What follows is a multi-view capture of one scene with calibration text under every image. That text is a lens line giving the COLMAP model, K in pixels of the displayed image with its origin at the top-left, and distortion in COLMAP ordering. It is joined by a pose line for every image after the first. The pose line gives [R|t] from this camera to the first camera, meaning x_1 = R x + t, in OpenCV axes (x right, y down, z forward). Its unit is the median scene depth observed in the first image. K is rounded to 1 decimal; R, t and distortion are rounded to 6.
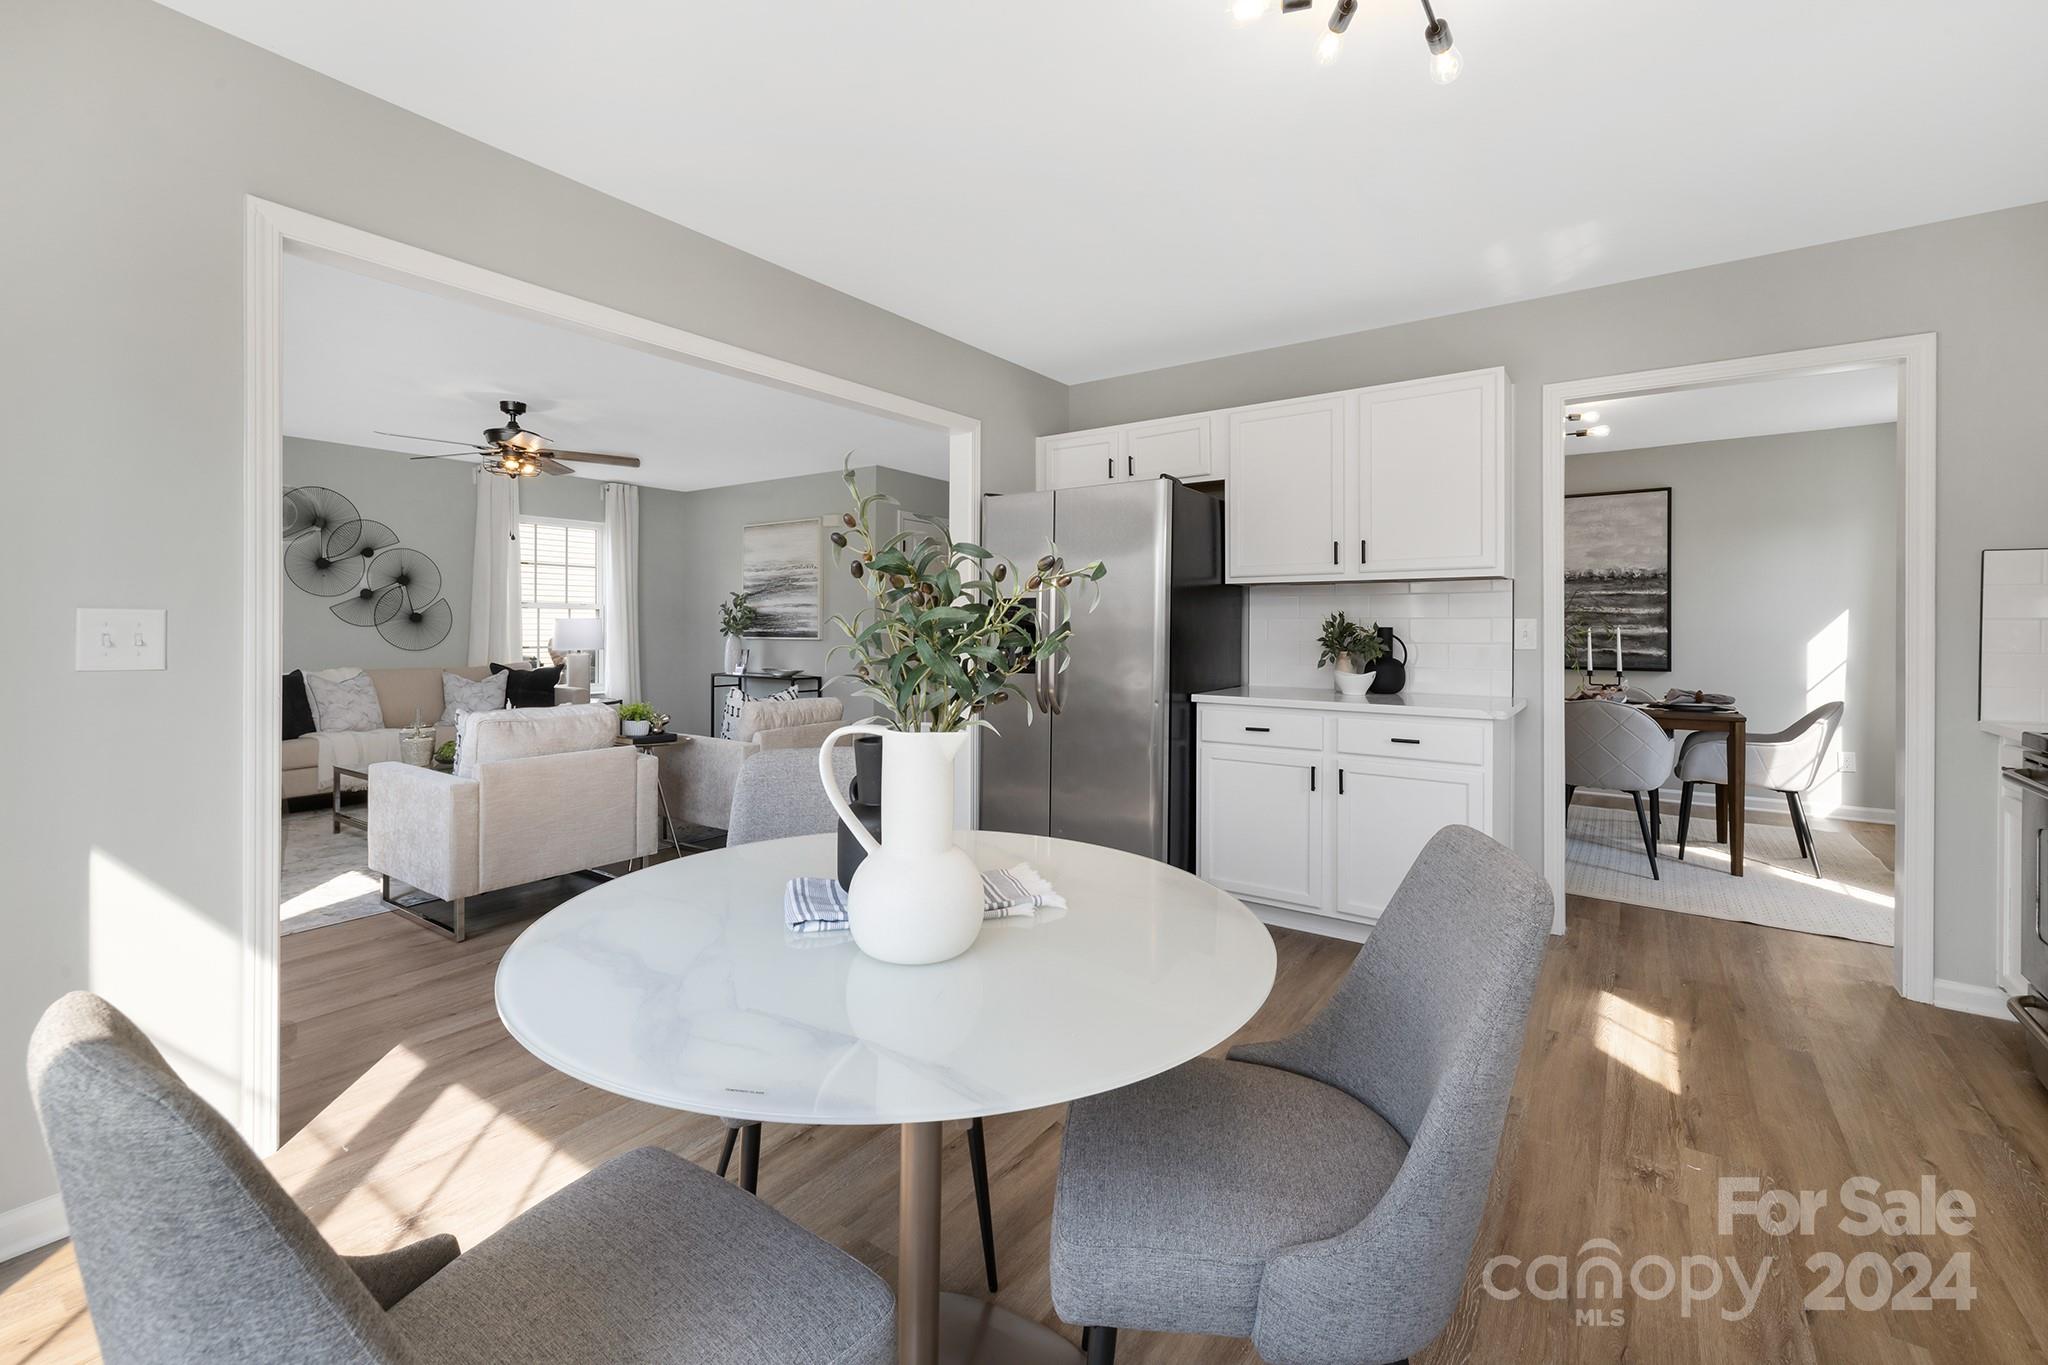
lens RADIAL K [[860.2, 0, 1016.4], [0, 860.2, 633.2], [0, 0, 1]] dist [0.003883, 0.000970]
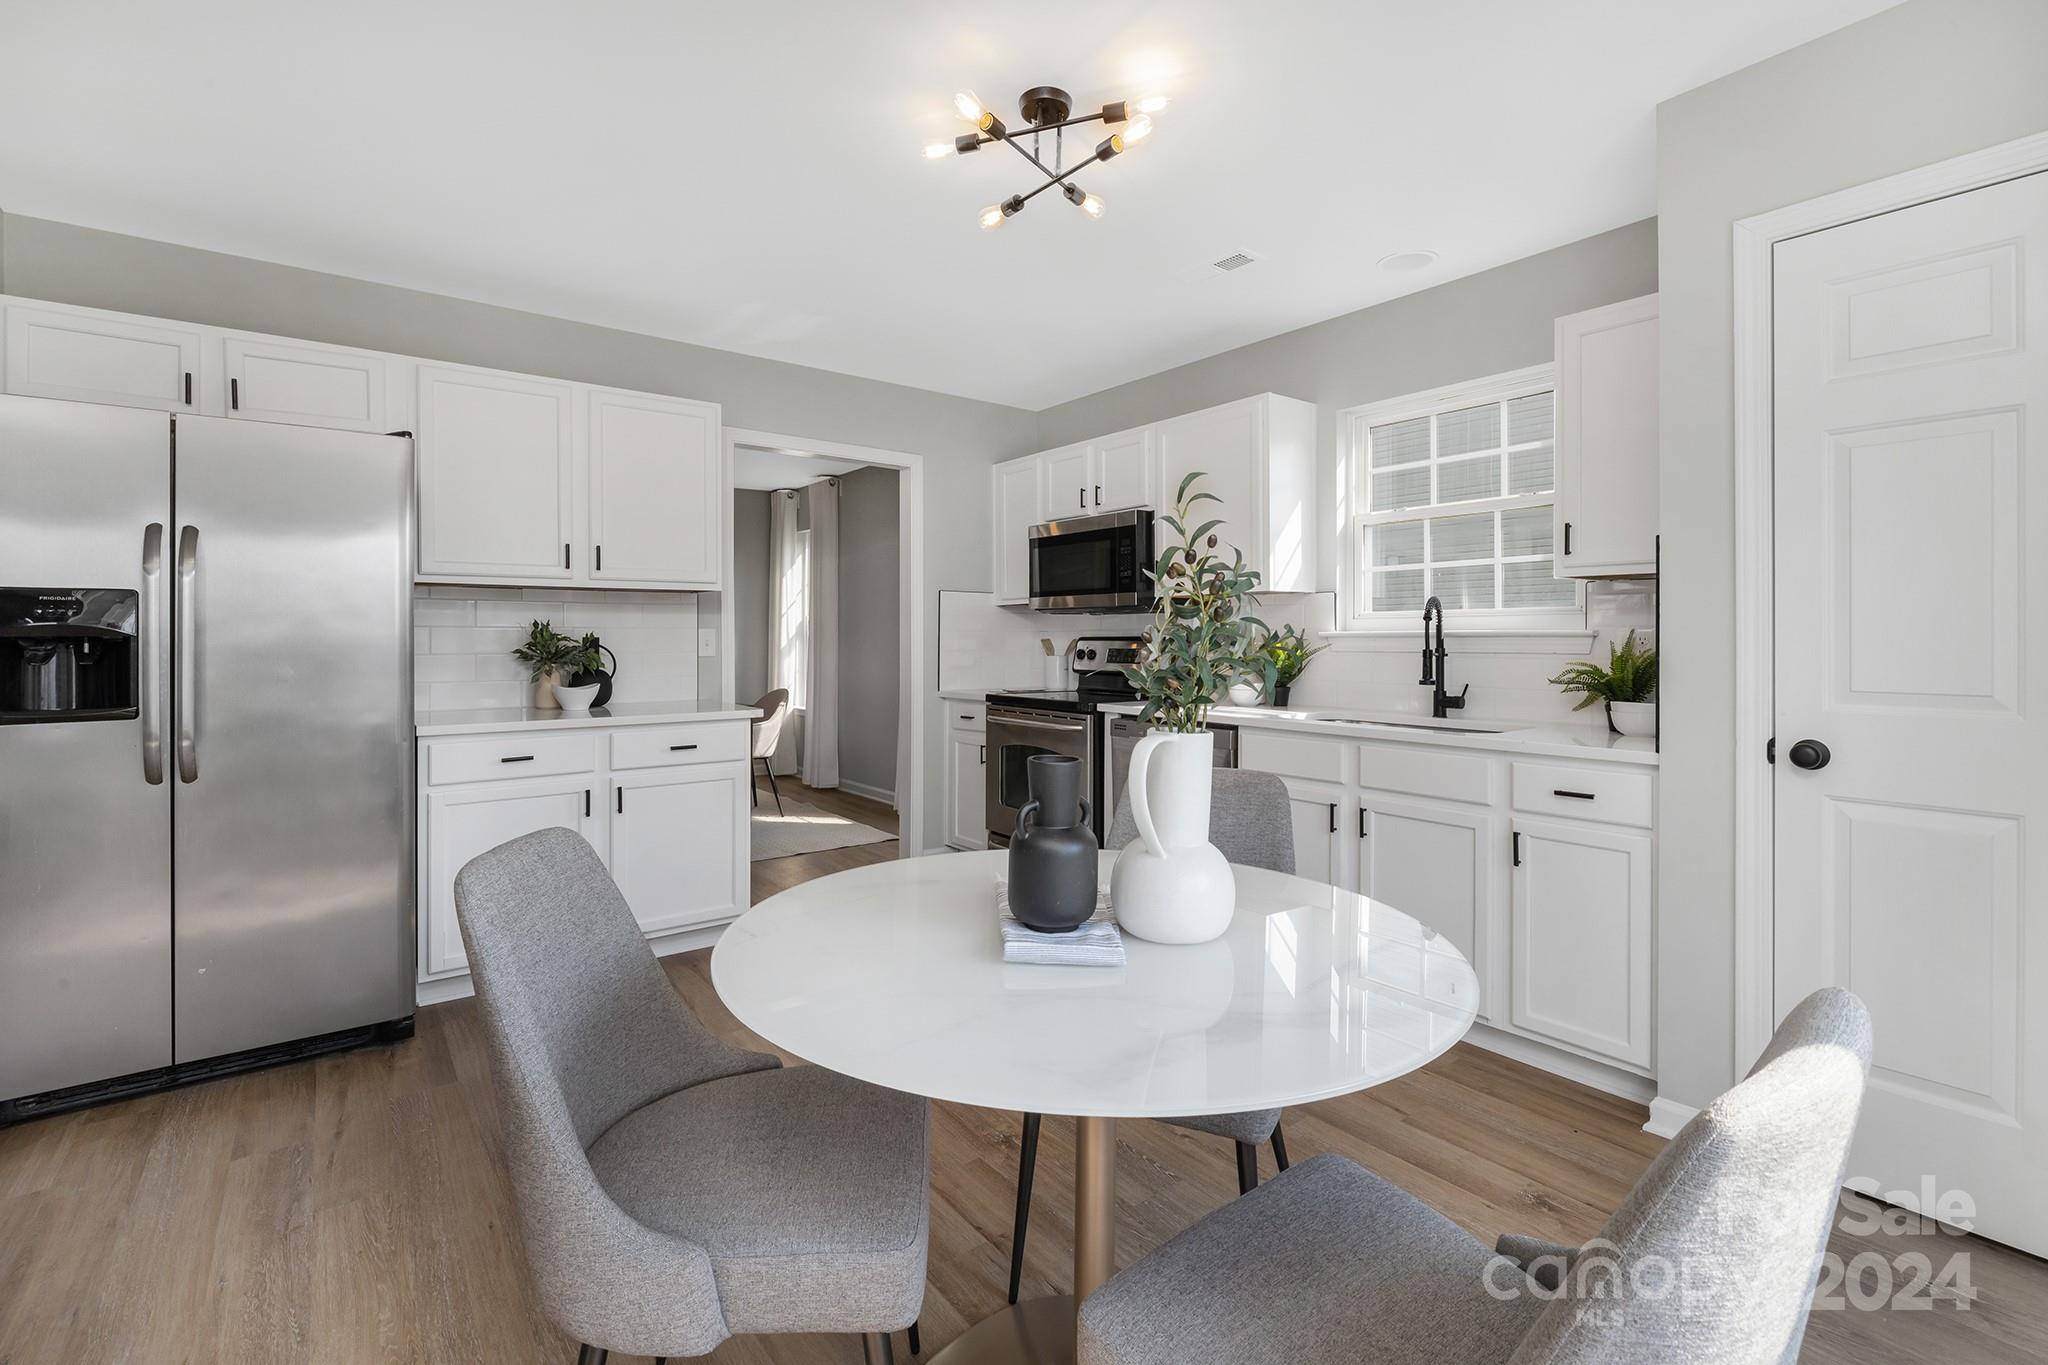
lens RADIAL K [[887.4, 0, 1021.9], [0, 887.4, 629.4], [0, 0, 1]] dist [-0.003725, 0.000846]
pose [[0.278688, 0.005627, 0.960365, -0.231178], [0.007616, 0.999938, -0.008069, -0.002149], [-0.960351, 0.009563, 0.278628, 0.158539]]
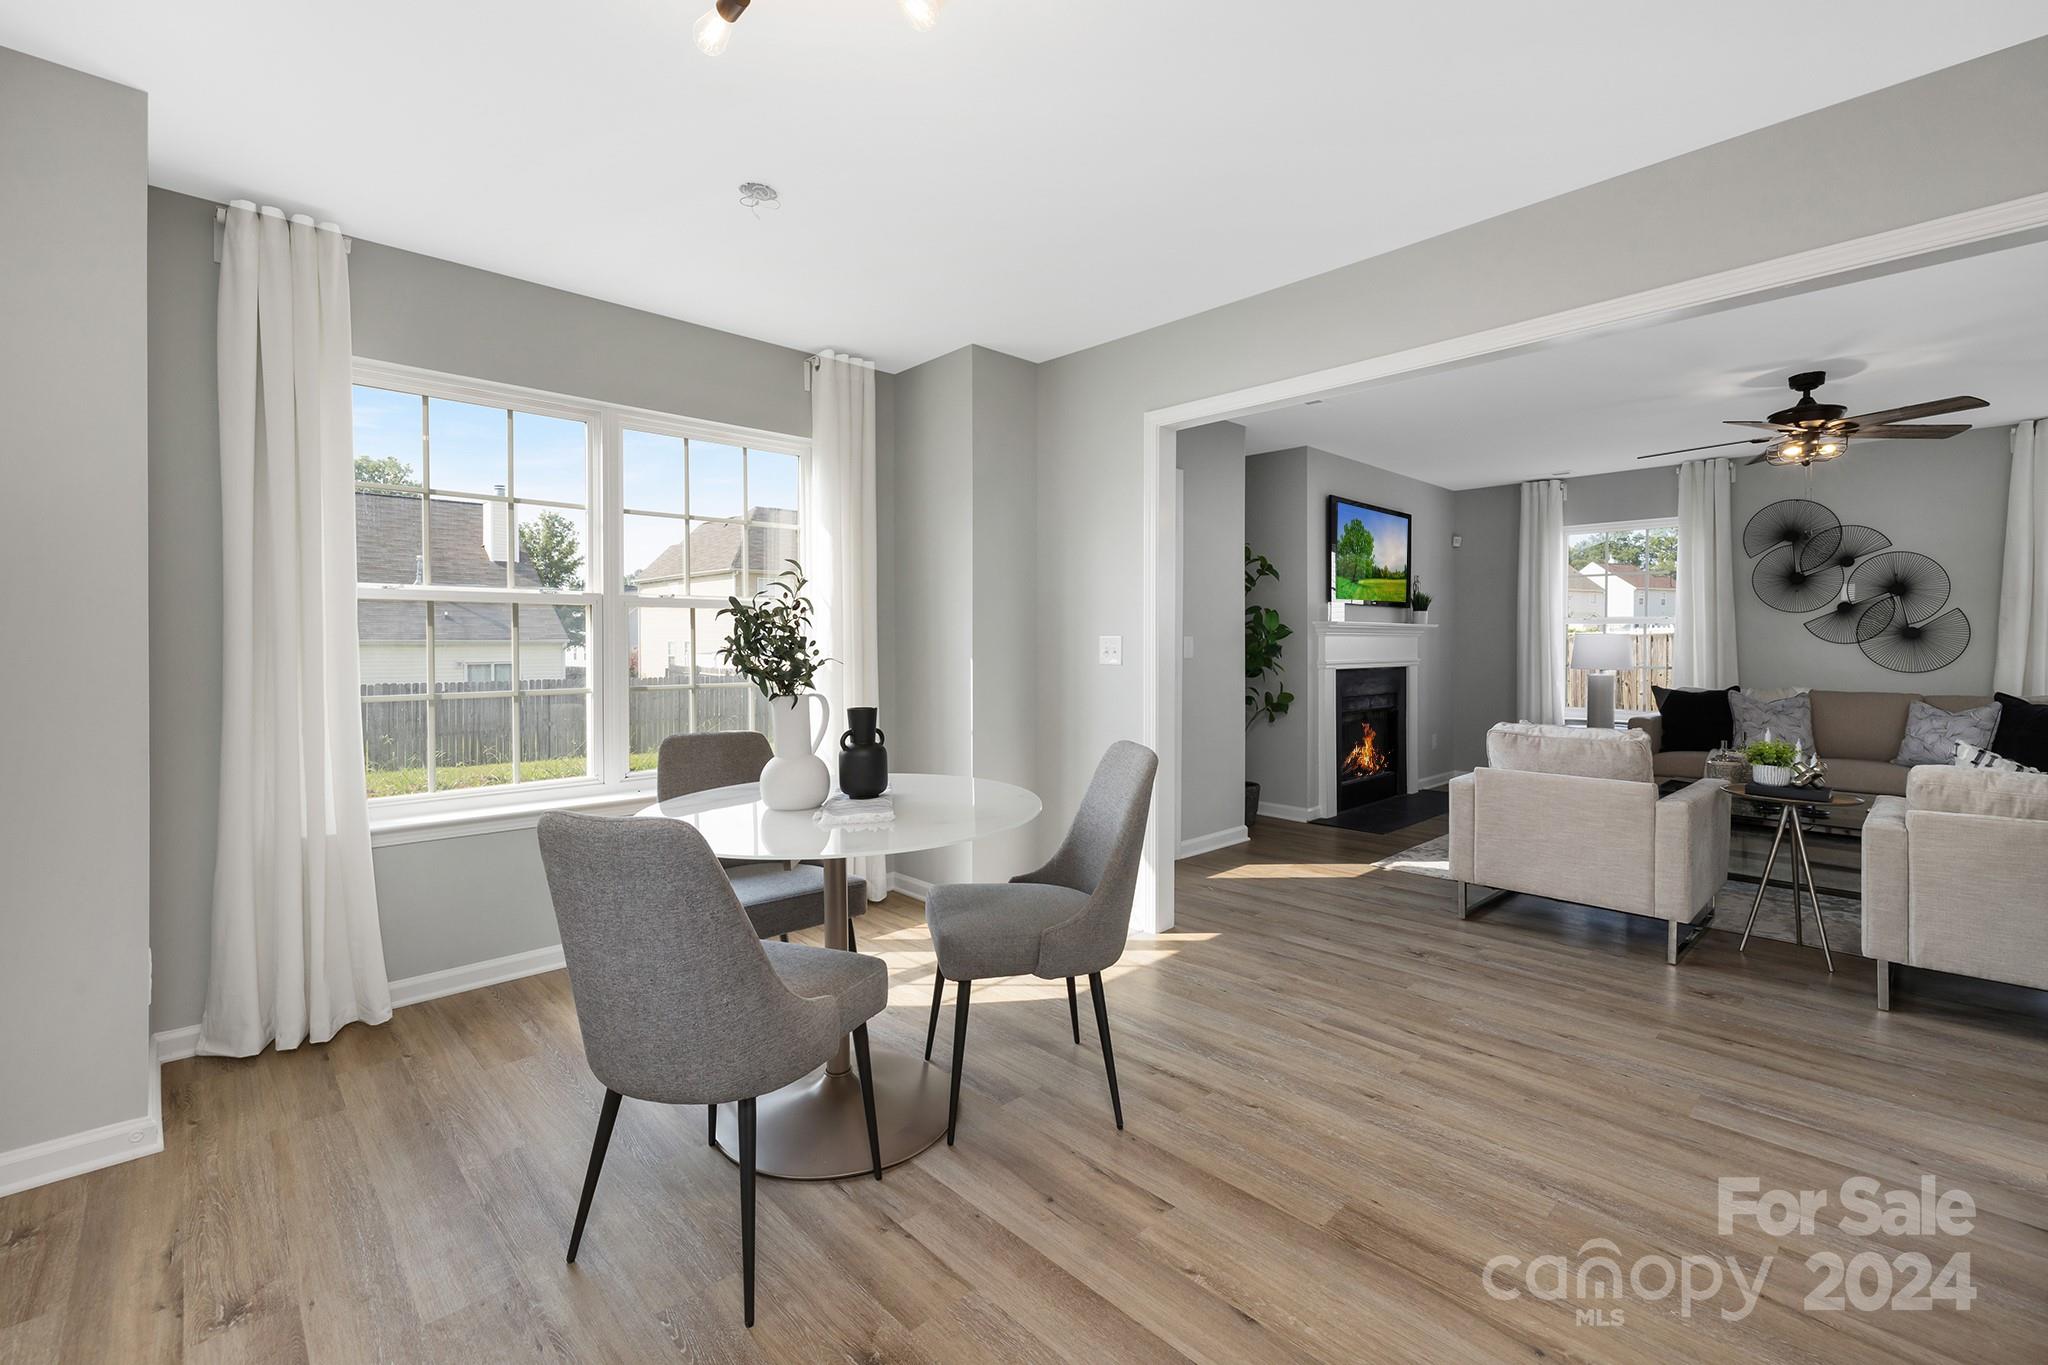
lens RADIAL K [[887.4, 0, 1025.1], [0, 887.4, 639.1], [0, 0, 1]] dist [-0.003725, 0.000846]
pose [[-0.188303, -0.005817, -0.982094, 0.328242], [-0.007223, 0.999964, -0.004538, -0.002205], [0.982084, 0.006239, -0.188338, 0.347374]]
